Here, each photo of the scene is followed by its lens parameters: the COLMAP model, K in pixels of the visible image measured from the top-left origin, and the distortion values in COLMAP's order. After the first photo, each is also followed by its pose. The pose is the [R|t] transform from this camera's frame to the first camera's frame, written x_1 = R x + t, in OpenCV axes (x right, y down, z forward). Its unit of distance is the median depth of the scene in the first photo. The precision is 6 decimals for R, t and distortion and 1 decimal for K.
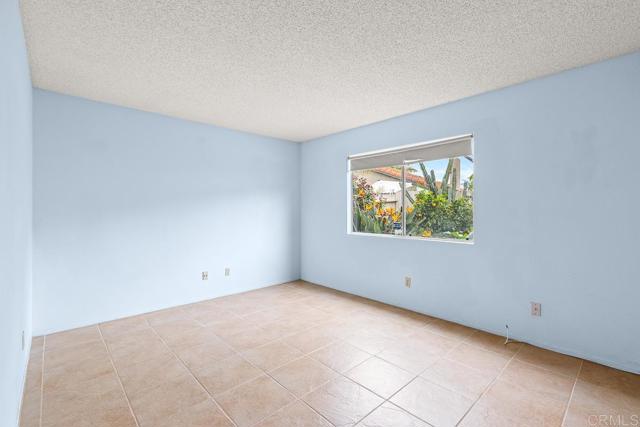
lens RADIAL K [[288.9, 0, 320.0], [0, 288.9, 211.3], [0, 0, 1]] dist [0.011097, 0.000213]
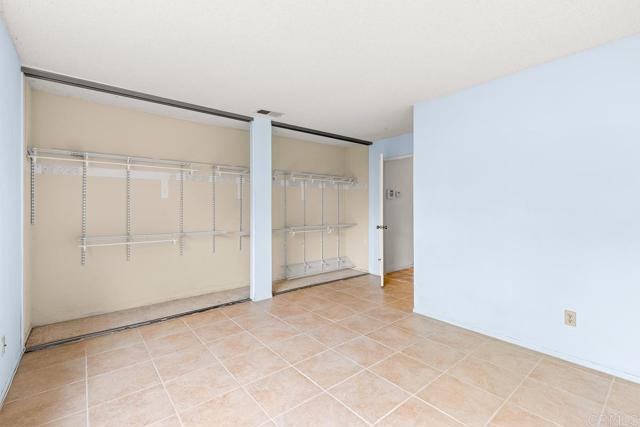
lens RADIAL K [[288.9, 0, 320.1], [0, 288.9, 210.4], [0, 0, 1]] dist [0.011097, 0.000213]
pose [[-0.998193, 0.004324, 0.059934, -0.094236], [0.005040, 0.999918, 0.011812, -0.000349], [-0.059878, 0.012092, -0.998132, 2.021019]]
